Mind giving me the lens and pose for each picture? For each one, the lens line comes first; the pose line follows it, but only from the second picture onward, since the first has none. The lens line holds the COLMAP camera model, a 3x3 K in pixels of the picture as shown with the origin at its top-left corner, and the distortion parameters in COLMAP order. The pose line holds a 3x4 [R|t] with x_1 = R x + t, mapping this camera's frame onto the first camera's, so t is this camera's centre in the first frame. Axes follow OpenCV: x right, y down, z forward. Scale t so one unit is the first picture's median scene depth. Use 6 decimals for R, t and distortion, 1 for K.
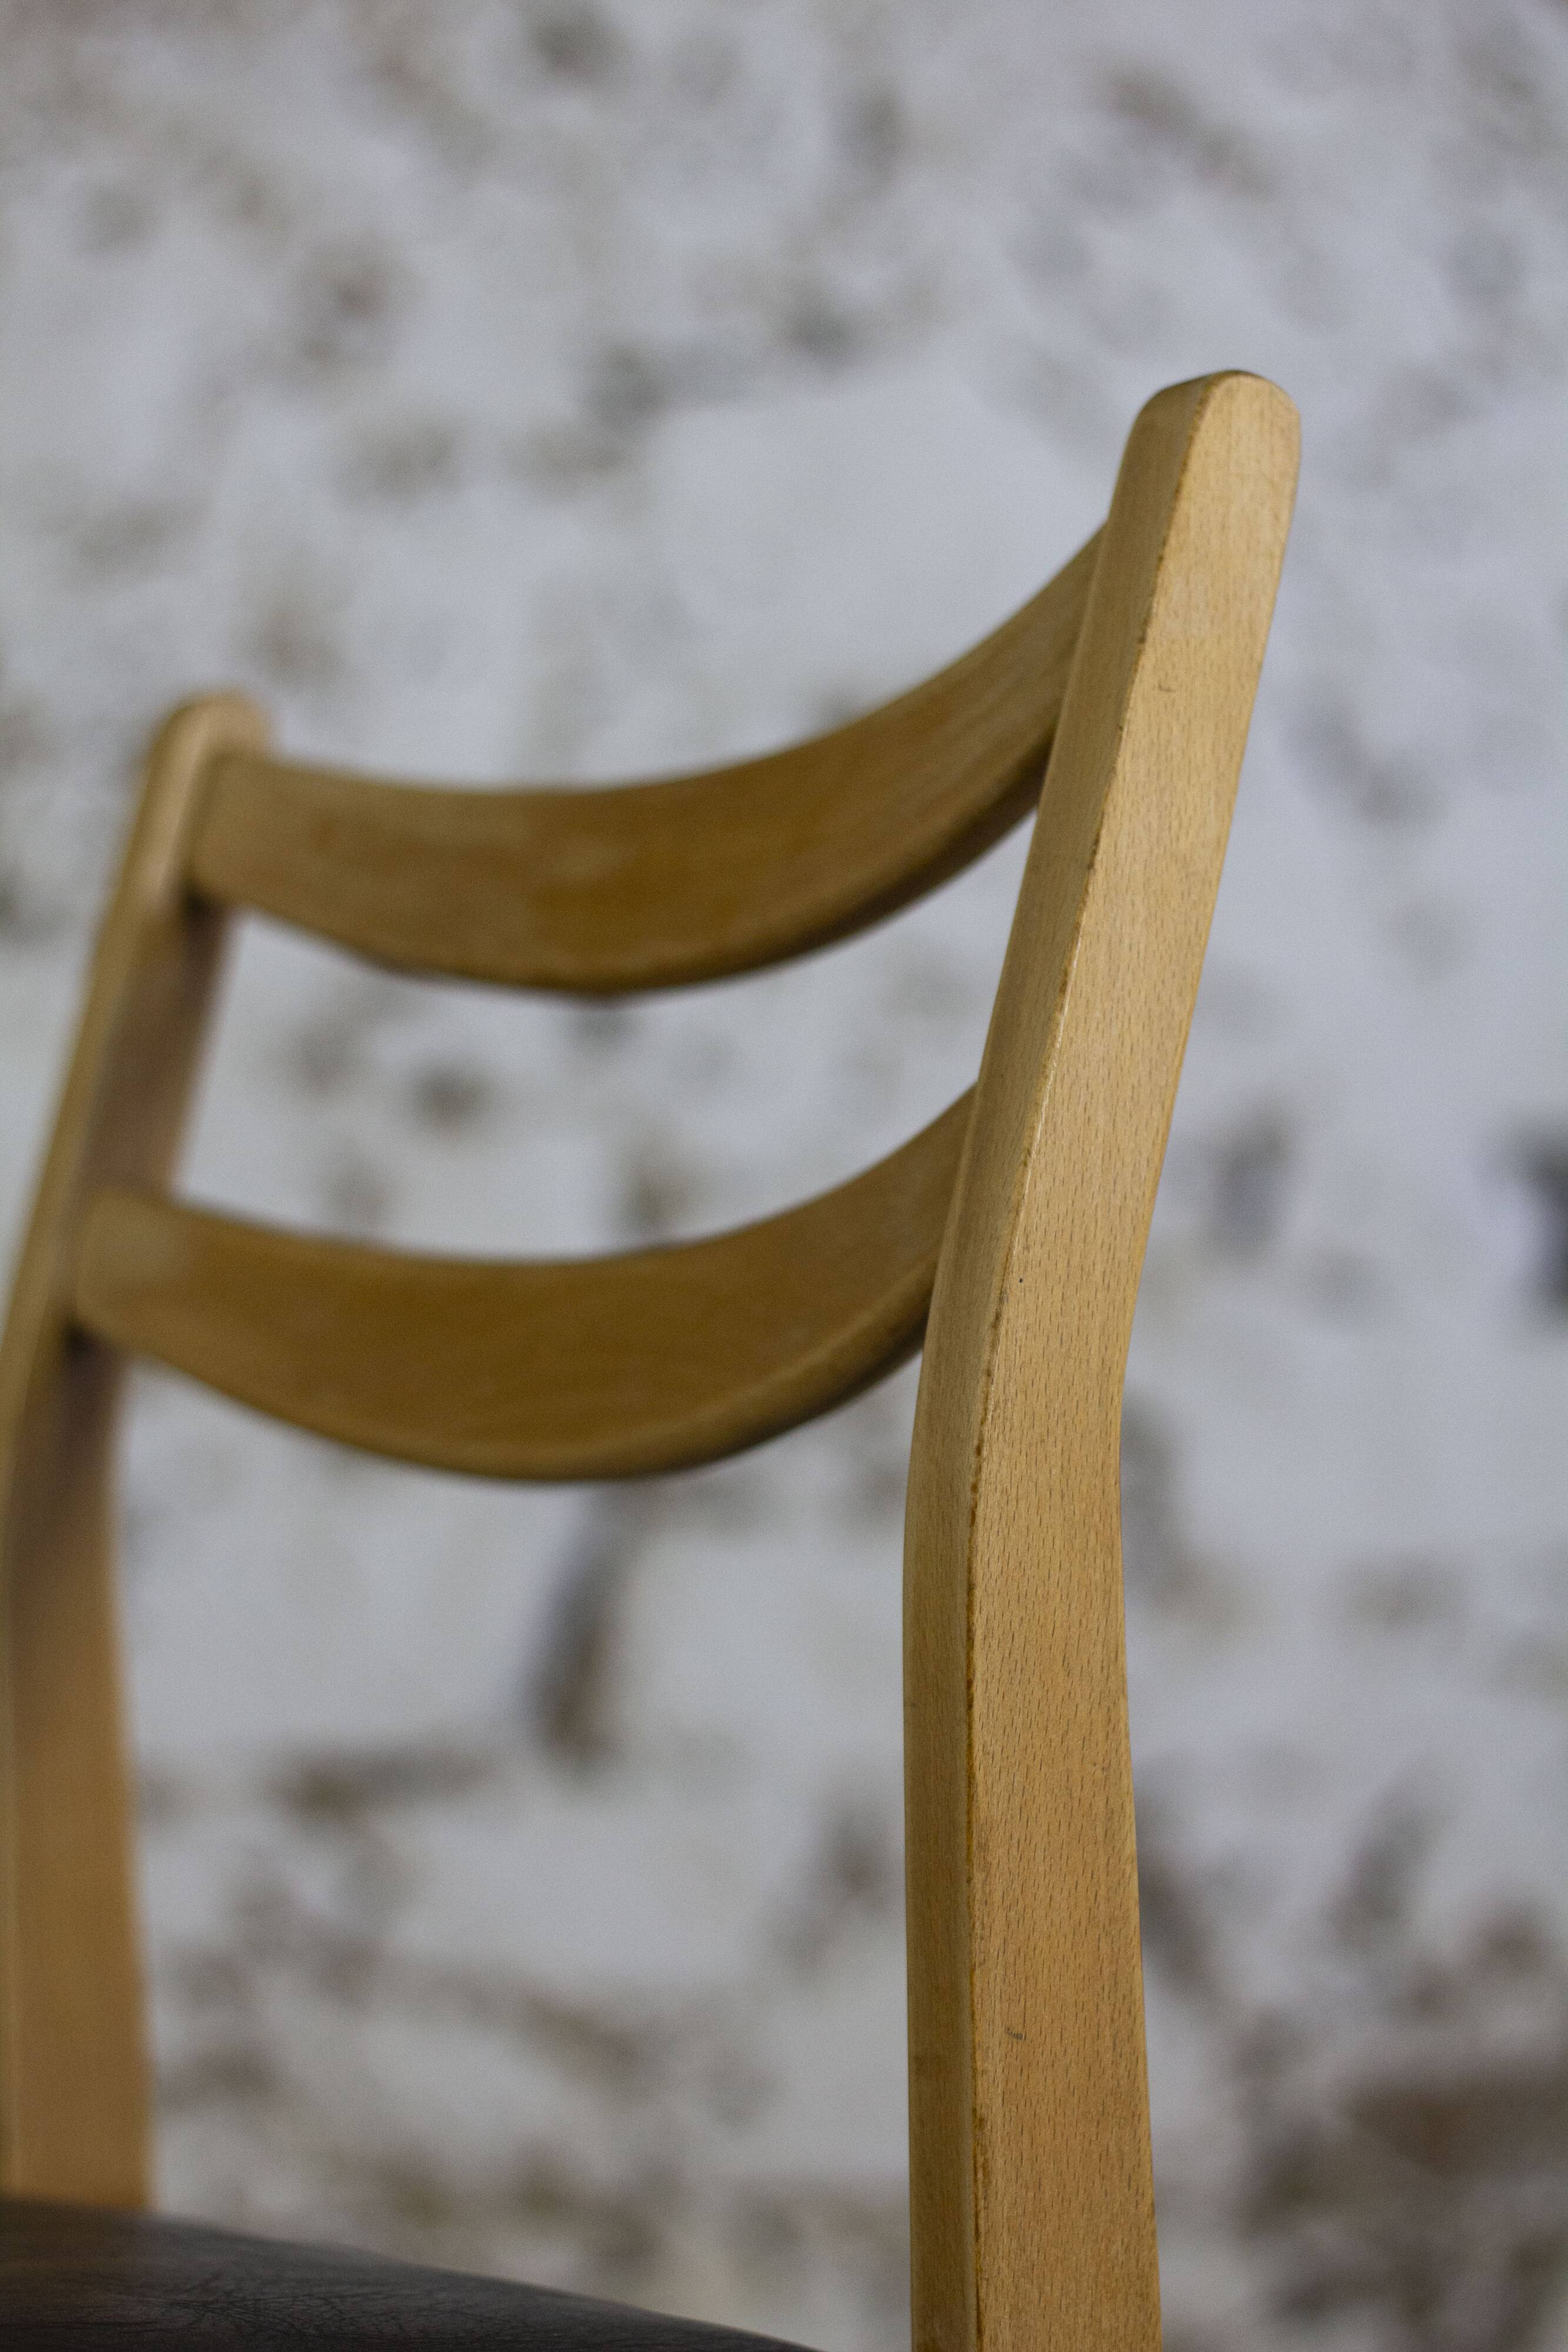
lens RADIAL K [[5727.8, 0, 716.3], [0, 5727.8, 1258.5], [0, 0, 1]] dist [-0.093439, 0.000000]
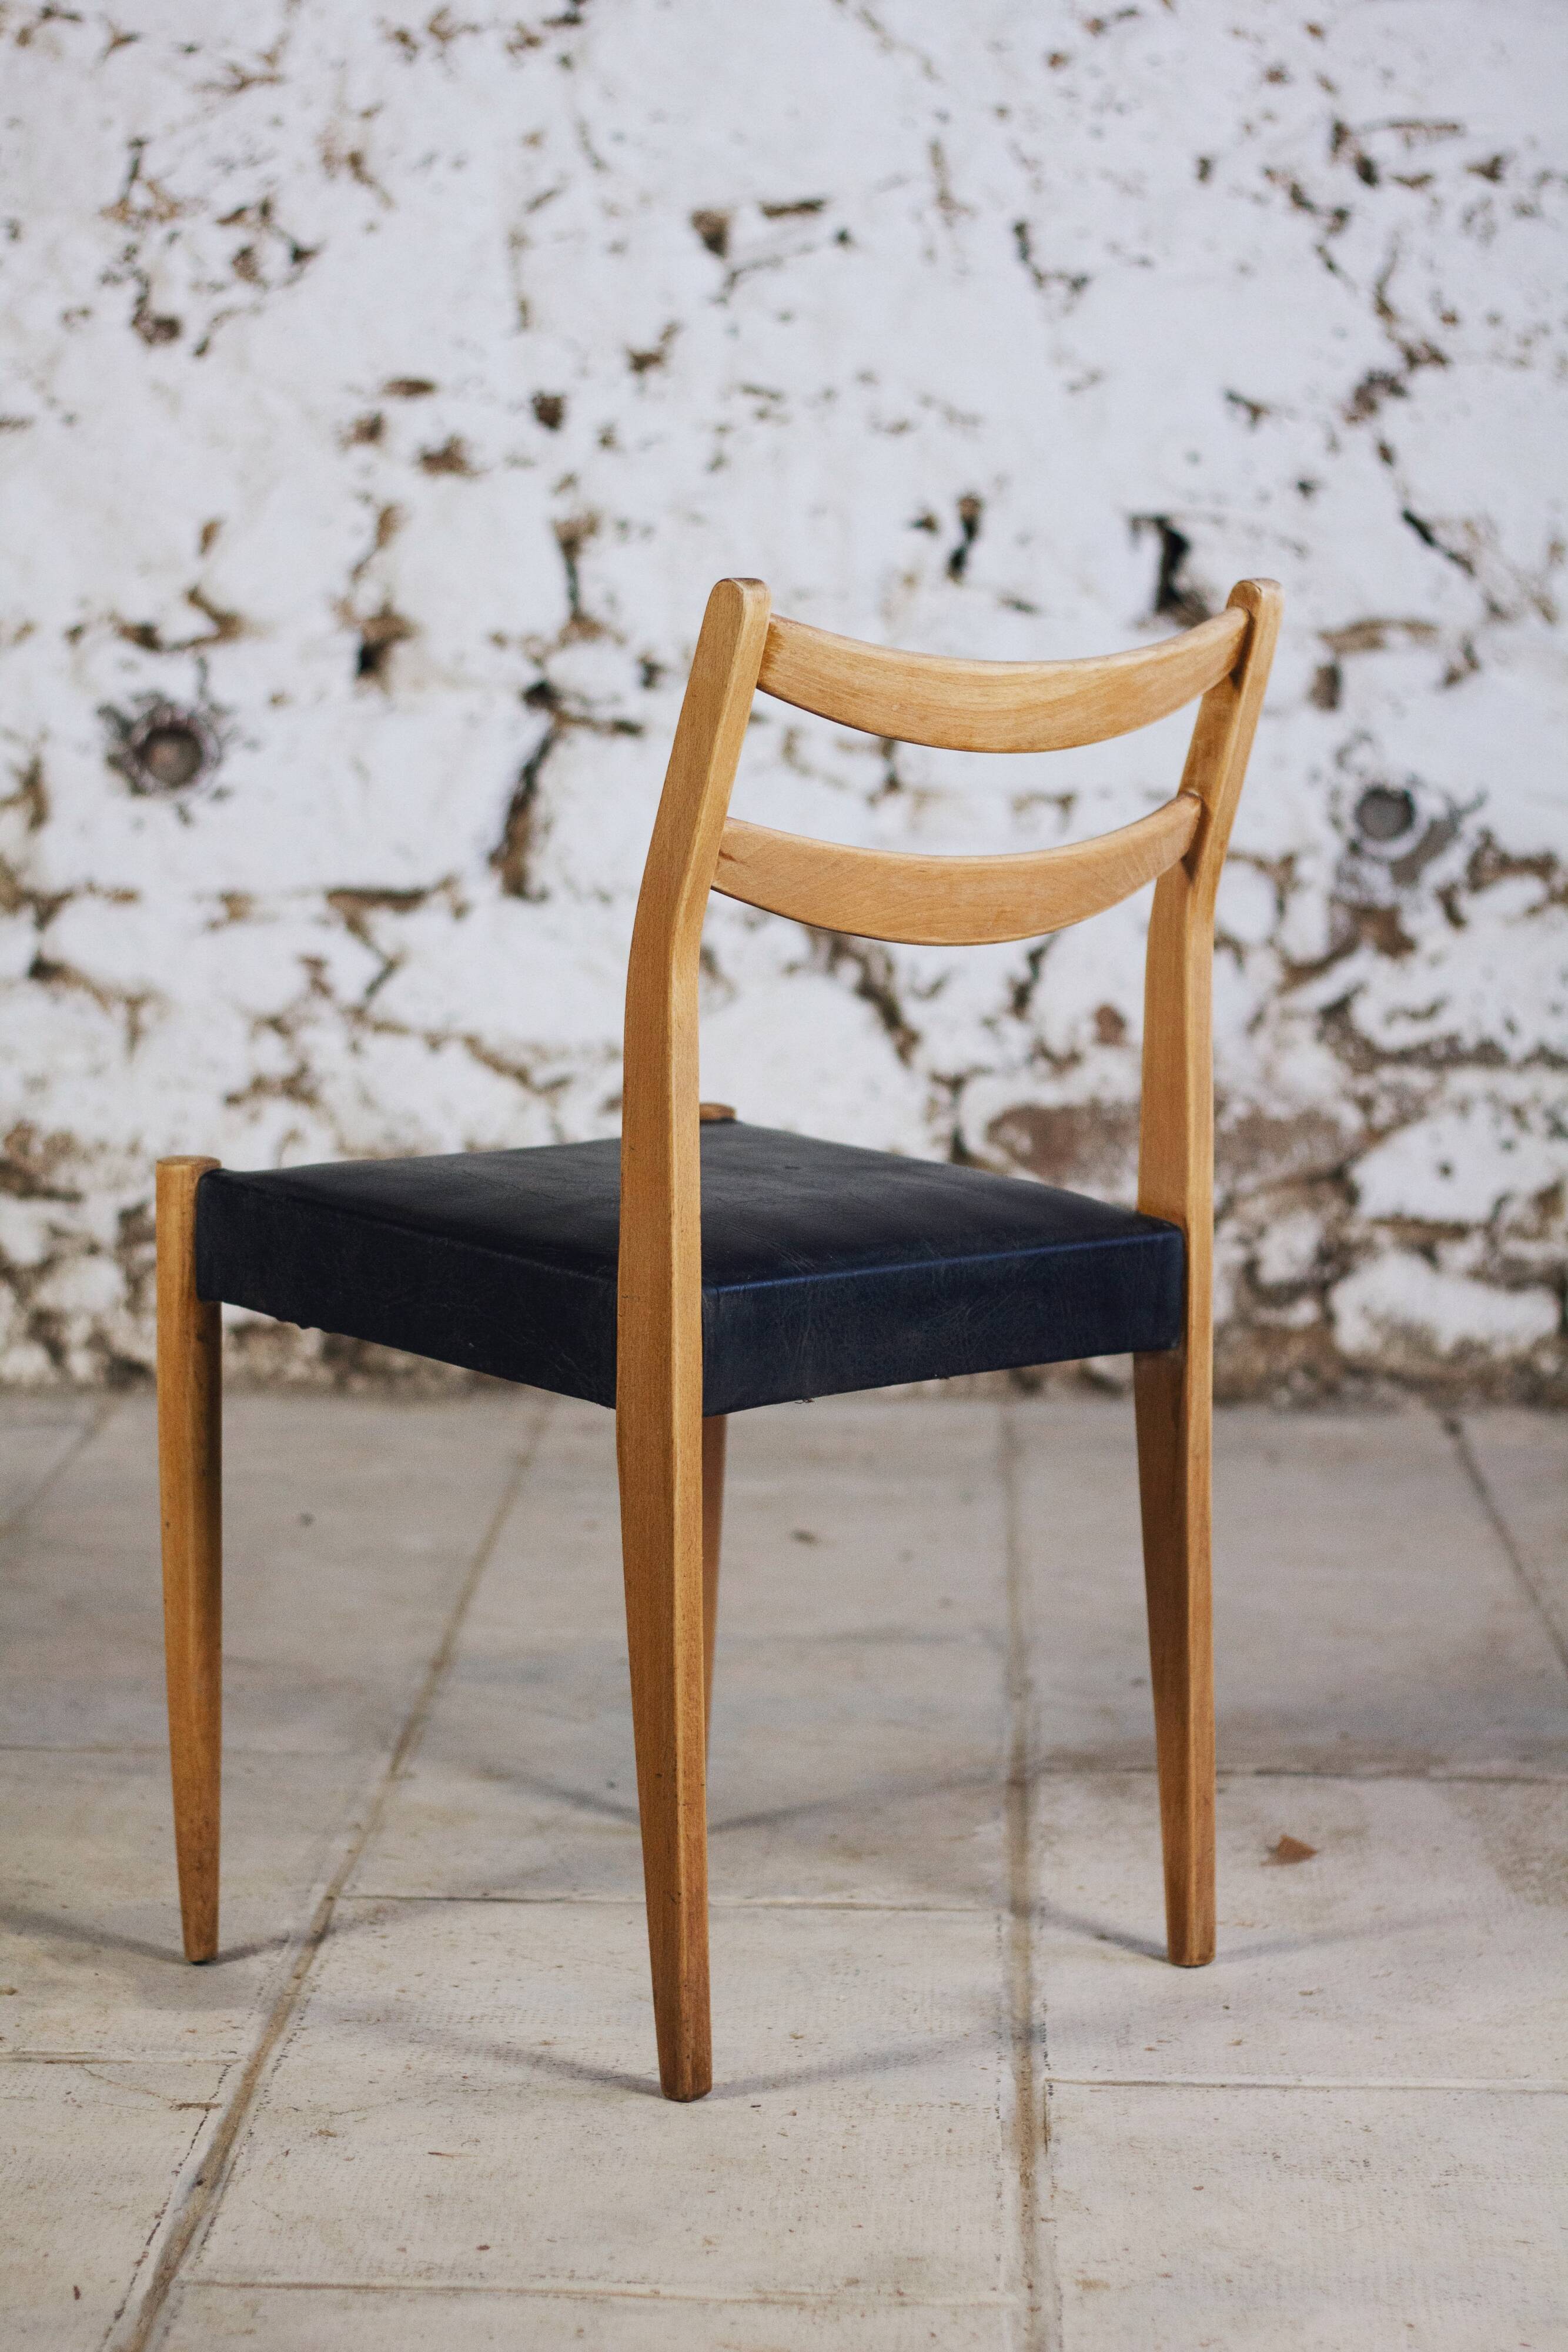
lens RADIAL K [[5727.8, 0, 757.1], [0, 5727.8, 1124.3], [0, 0, 1]] dist [-0.093439, 0.000000]
pose [[0.996419, 0.026623, 0.080250, -0.274664], [-0.039543, 0.985669, 0.163989, -0.362457], [-0.074734, -0.166575, 0.983193, -1.815763]]
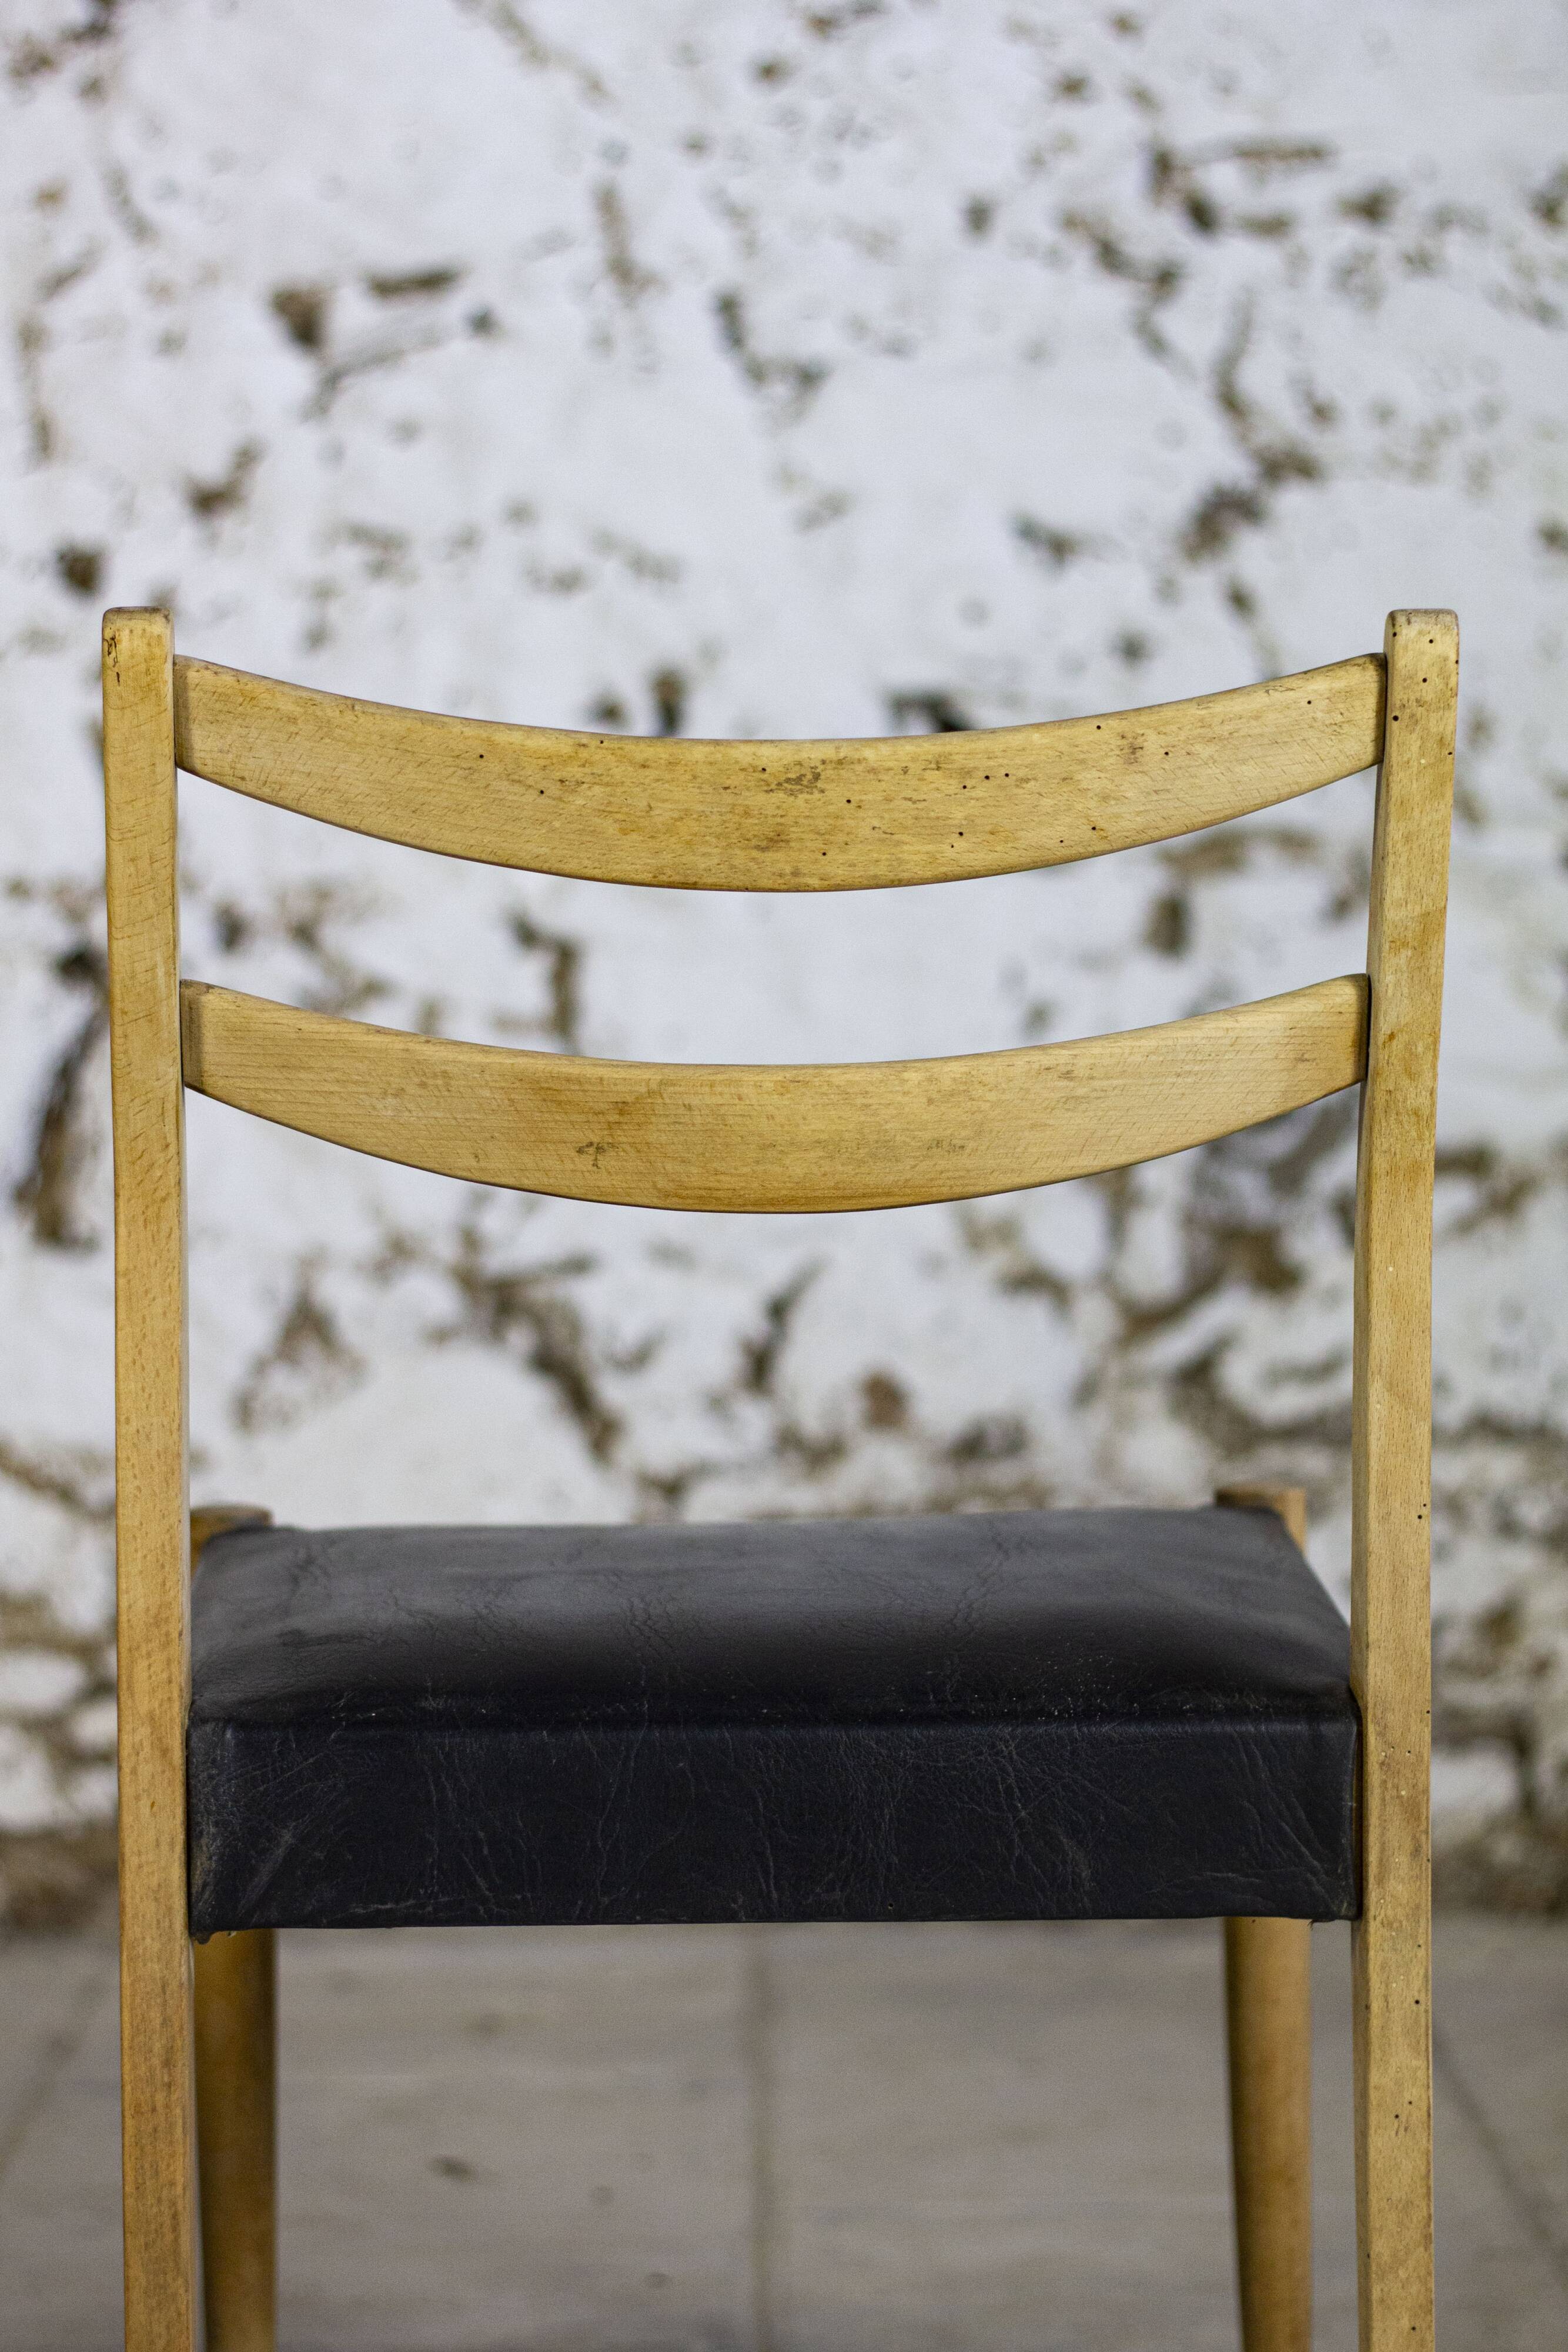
lens RADIAL K [[5727.8, 0, 801.7], [0, 5727.8, 1158.3], [0, 0, 1]] dist [-0.093439, 0.000000]
pose [[0.992401, 0.004322, 0.122971, -0.051762], [-0.016734, 0.994839, 0.100079, -0.139600], [-0.121904, -0.101376, 0.987351, -0.363984]]
